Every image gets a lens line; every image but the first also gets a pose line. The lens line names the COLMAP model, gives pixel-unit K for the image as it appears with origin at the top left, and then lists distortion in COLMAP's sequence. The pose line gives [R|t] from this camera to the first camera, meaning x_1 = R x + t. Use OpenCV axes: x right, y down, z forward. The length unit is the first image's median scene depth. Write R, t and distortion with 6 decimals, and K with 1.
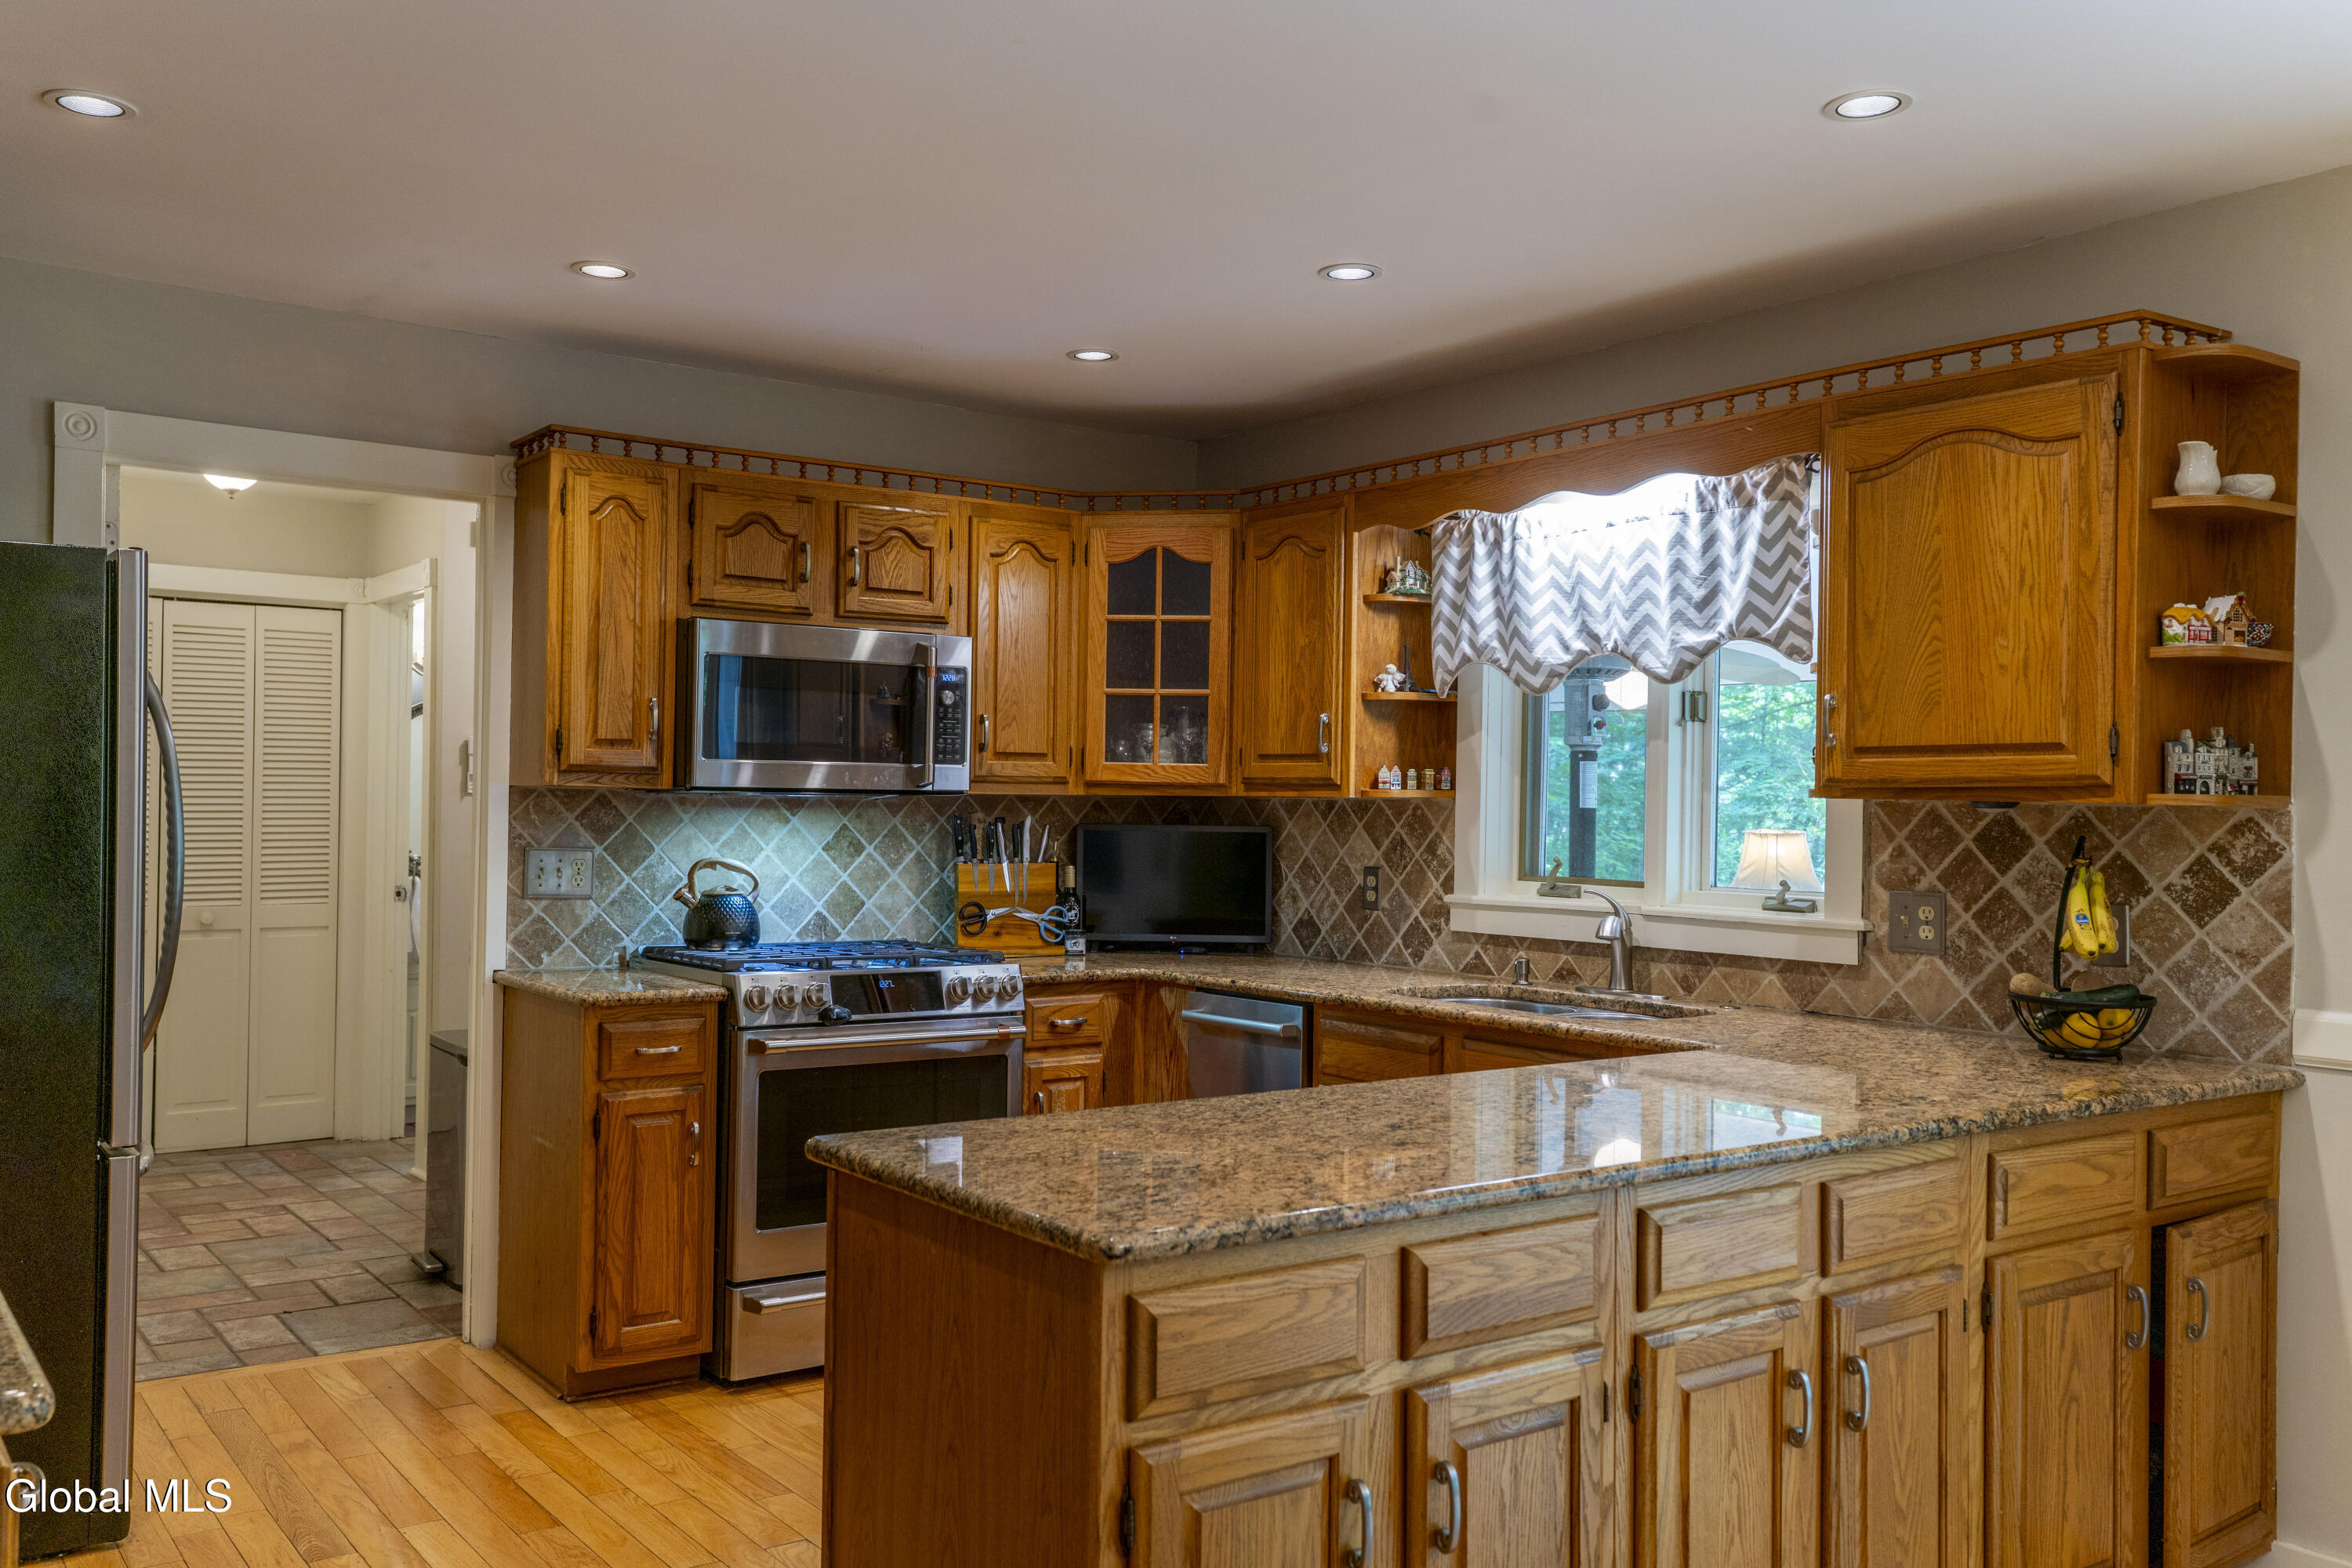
lens RADIAL K [[1972.0, 0, 1176.0], [0, 1972.0, 784.0], [0, 0, 1]] dist [0.037869, -0.000846]
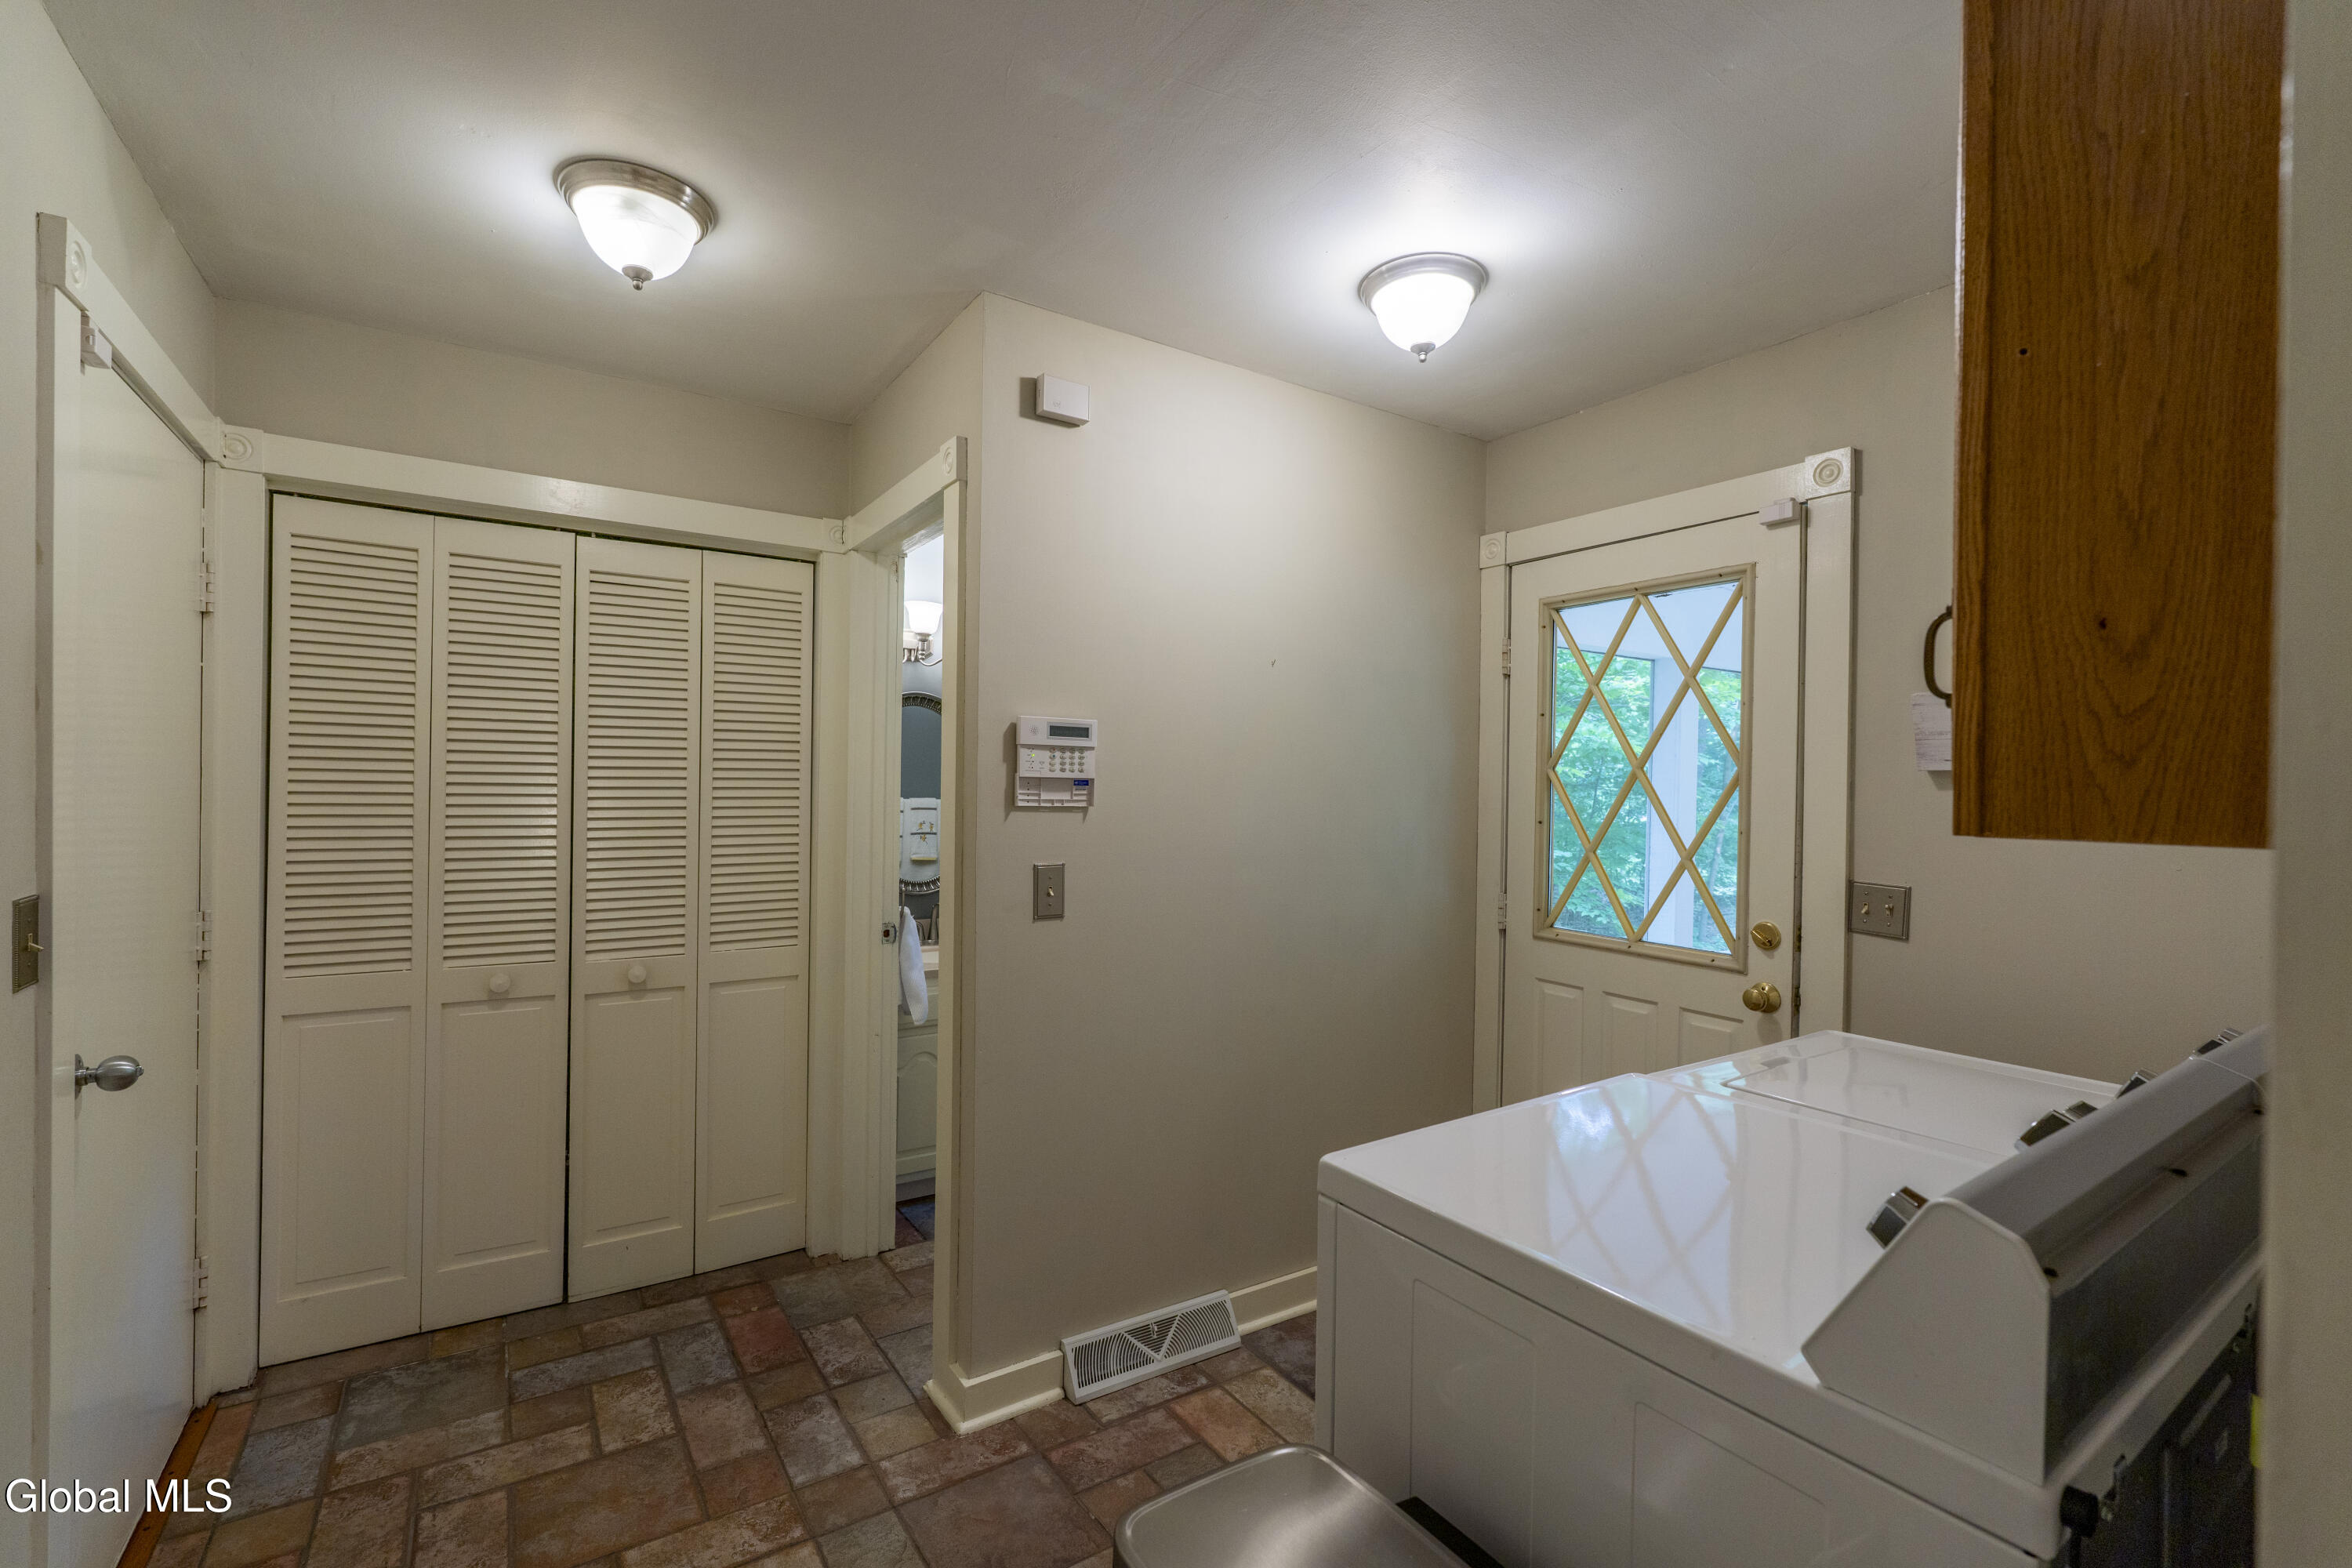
lens RADIAL K [[1017.6, 0, 1176.0], [0, 1017.6, 784.0], [0, 0, 1]] dist [-0.000749, -0.000032]
pose [[0.999364, -0.000776, -0.035645, -0.271227], [0.000889, 0.999995, 0.003157, -0.003348], [0.035643, -0.003187, 0.999360, 0.623114]]
